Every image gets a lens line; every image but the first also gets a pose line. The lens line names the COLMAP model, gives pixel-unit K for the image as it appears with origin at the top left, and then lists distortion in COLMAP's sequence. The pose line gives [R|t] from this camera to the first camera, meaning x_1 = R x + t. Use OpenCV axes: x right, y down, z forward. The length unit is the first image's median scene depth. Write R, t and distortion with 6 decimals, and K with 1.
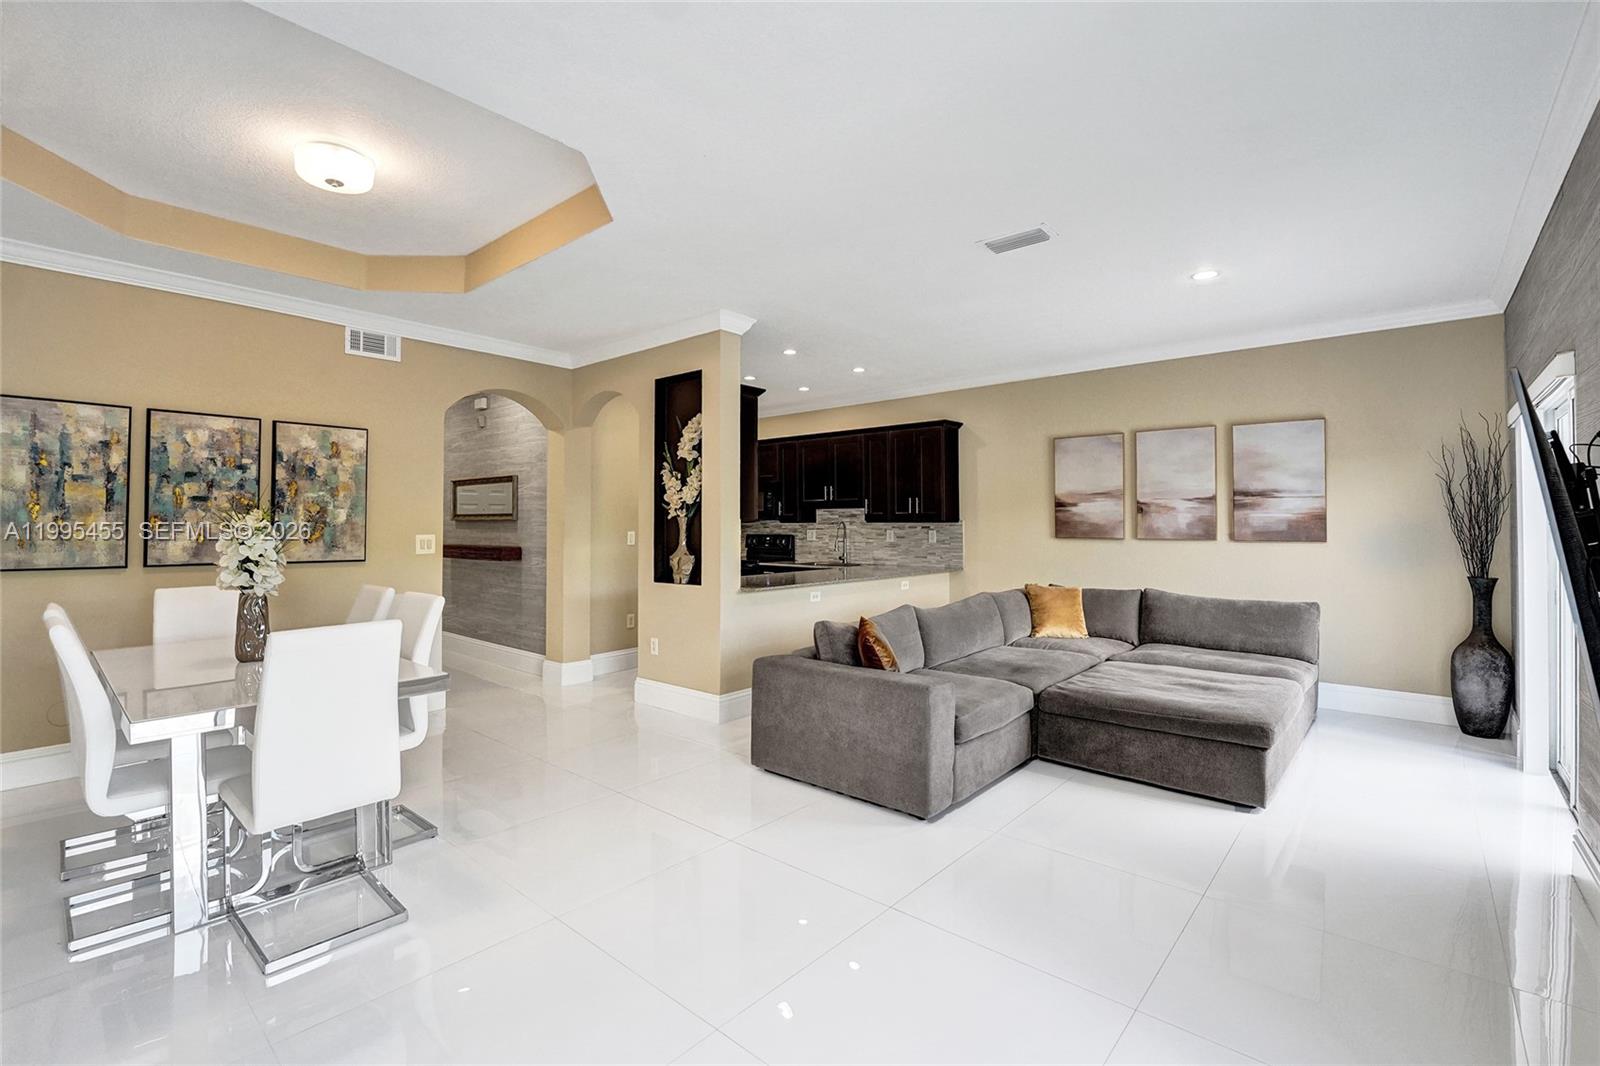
lens RADIAL K [[698.6, 0, 806.7], [0, 698.6, 512.5], [0, 0, 1]] dist [-0.030767, 0.003729]
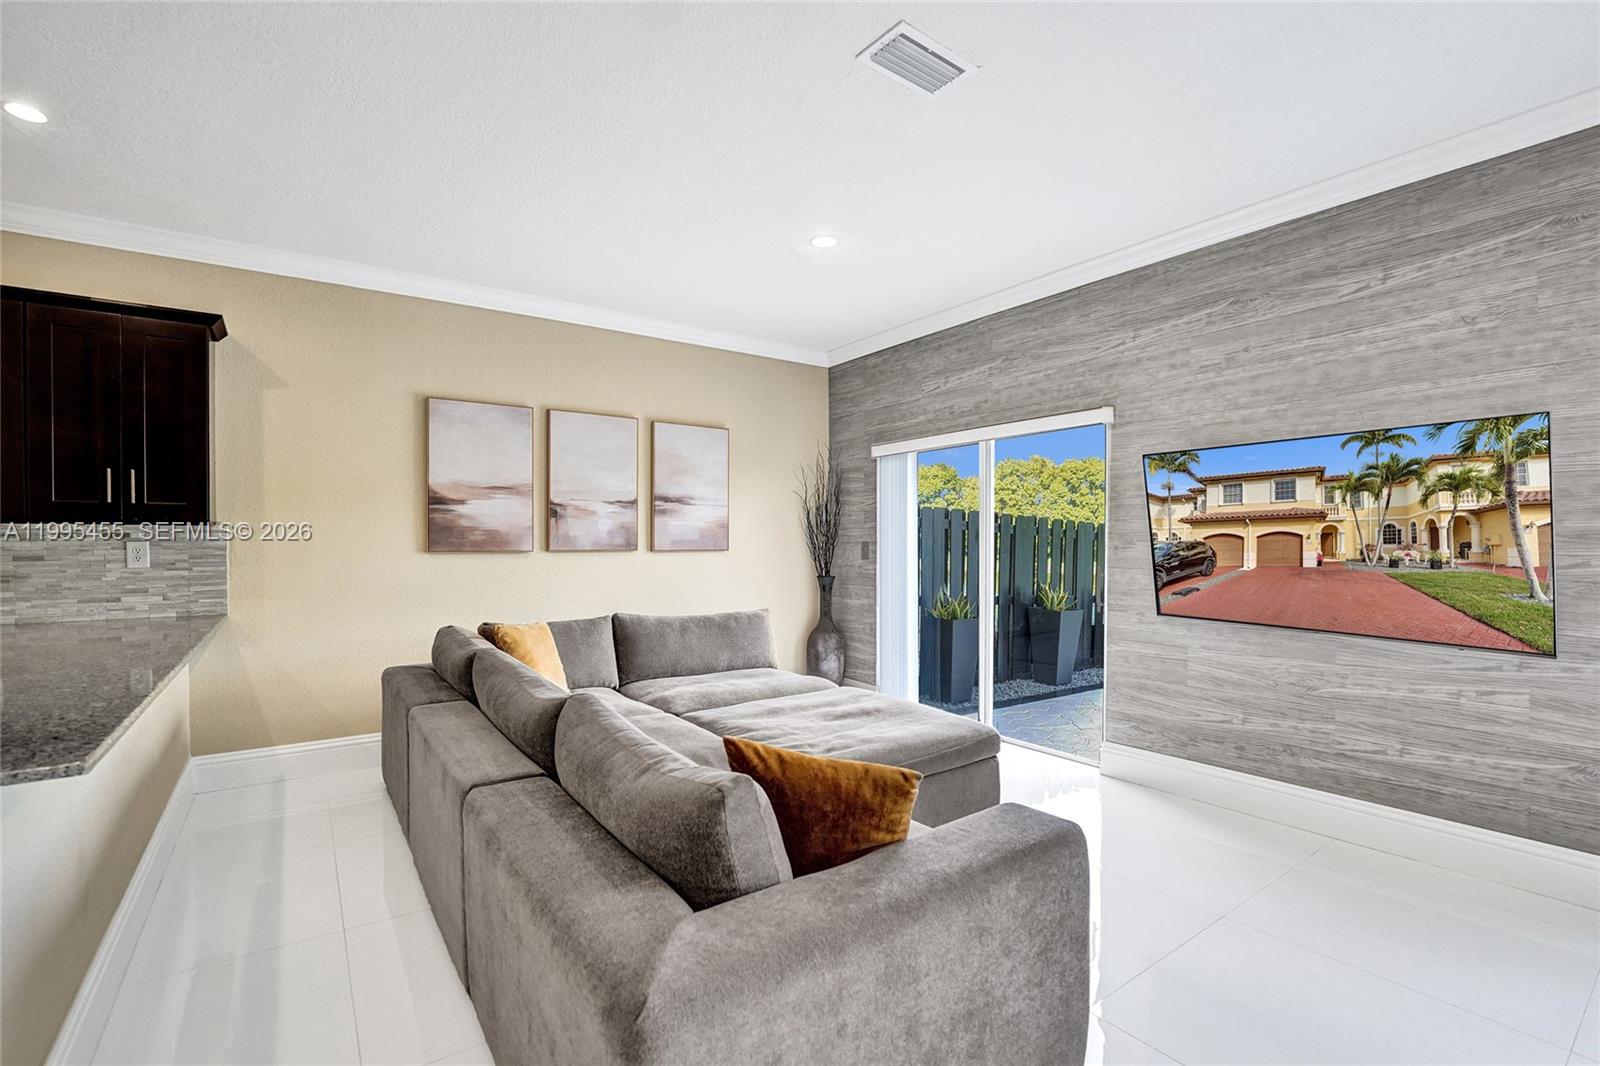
lens RADIAL K [[698.6, 0, 786.1], [0, 698.6, 534.2], [0, 0, 1]] dist [-0.030767, 0.003729]
pose [[0.247259, 0.013679, 0.968853, -0.241900], [-0.012760, 0.999860, -0.010860, 0.030622], [-0.968865, -0.009677, 0.247399, 0.708351]]
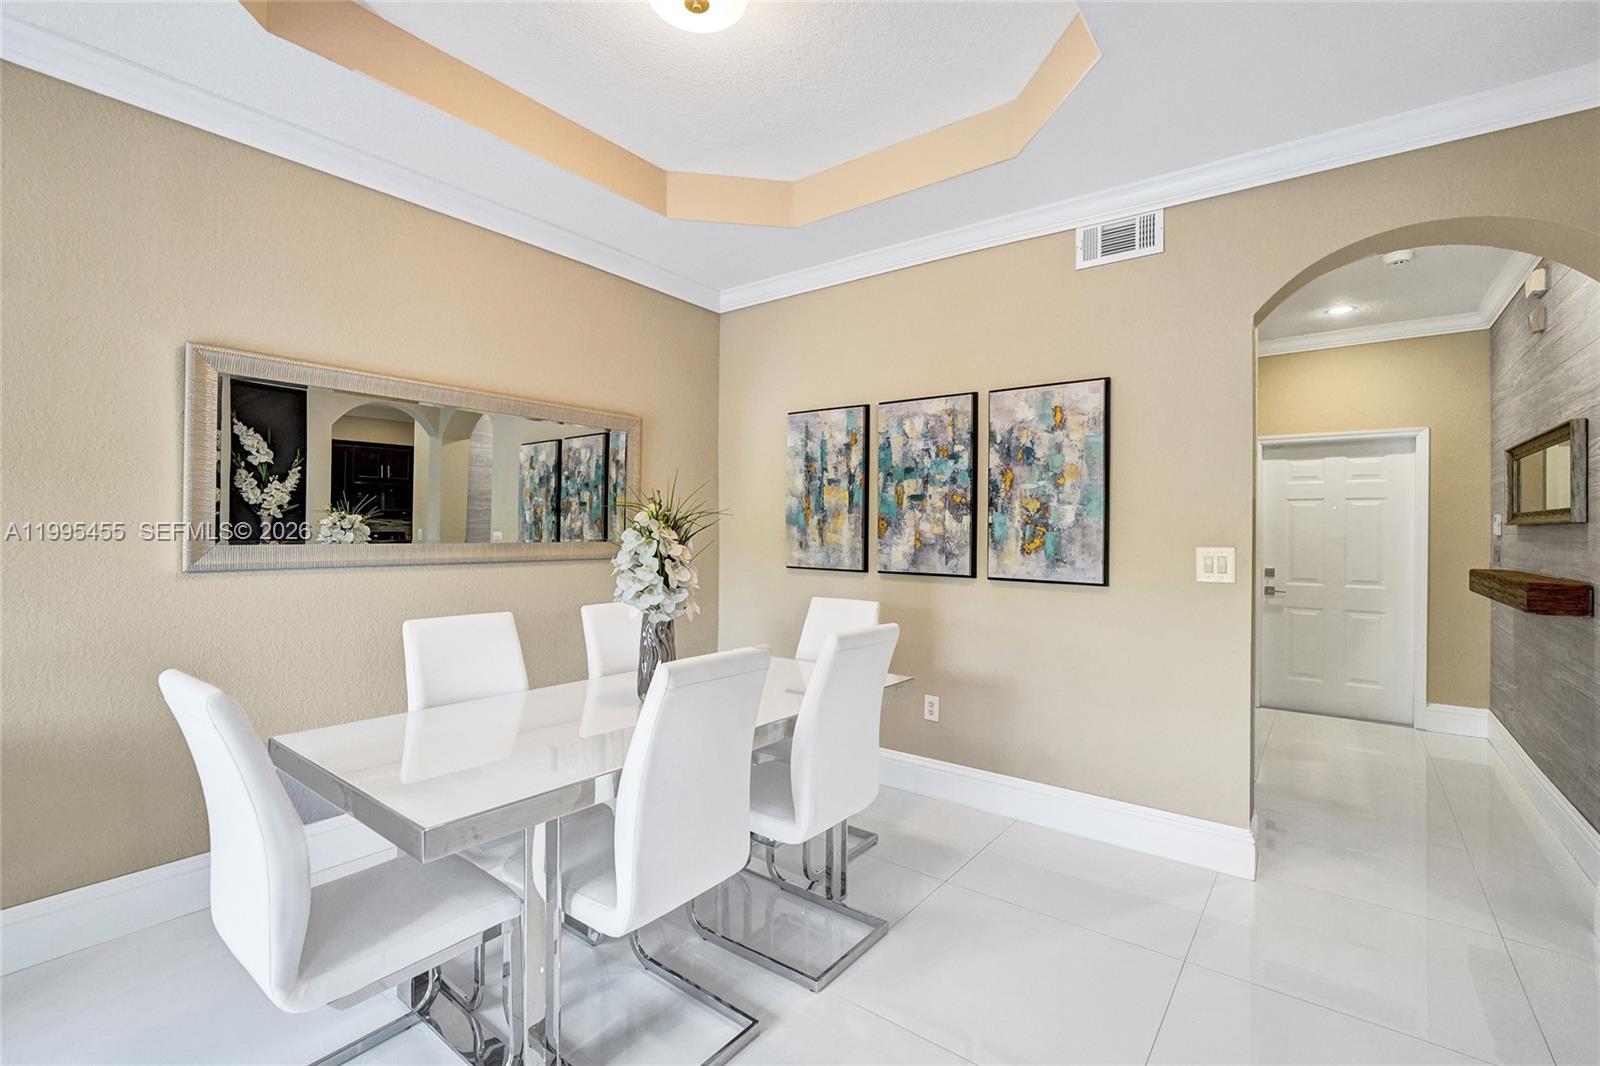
lens RADIAL K [[698.6, 0, 796.3], [0, 698.6, 527.9], [0, 0, 1]] dist [-0.030767, 0.003729]
pose [[0.029826, -0.004790, -0.999544, -0.015384], [0.009115, 0.999948, -0.004520, 0.016989], [0.999514, -0.008976, 0.029868, 0.688791]]
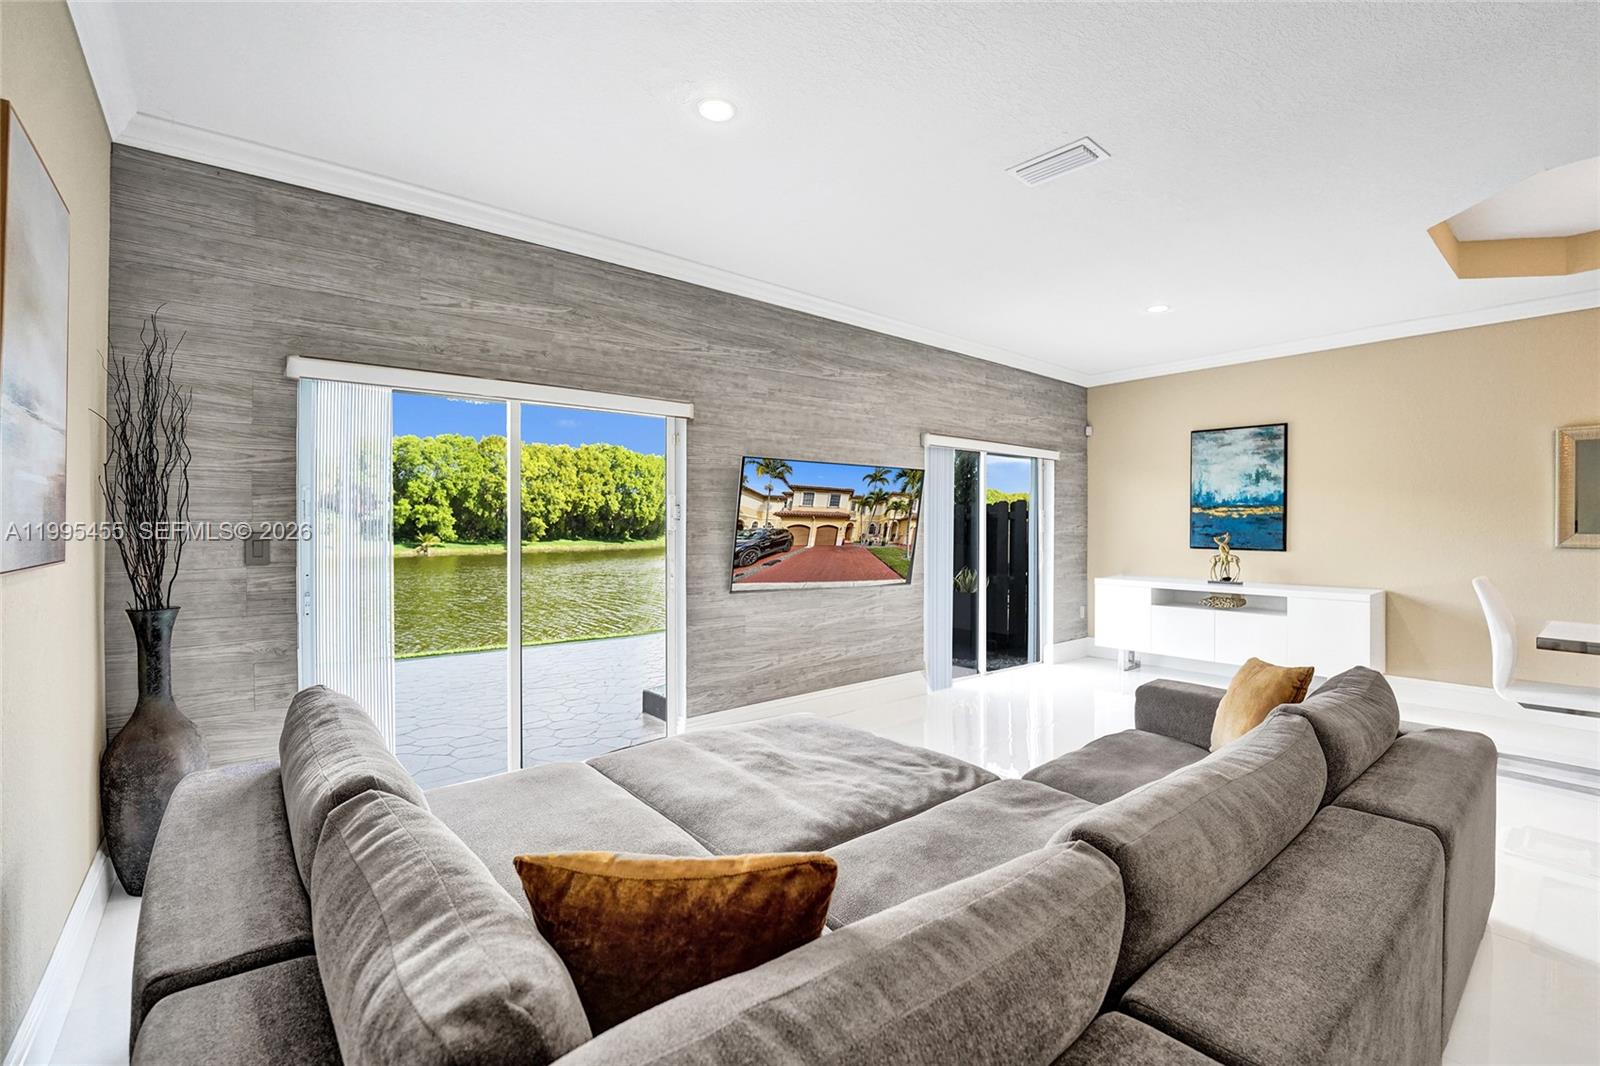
lens RADIAL K [[698.6, 0, 790.0], [0, 698.6, 525.3], [0, 0, 1]] dist [-0.030767, 0.003729]
pose [[-0.982998, -0.003422, 0.183586, 0.340044], [-0.005930, 0.999896, -0.013115, 0.029671], [-0.183523, -0.013981, -0.982916, 1.365972]]
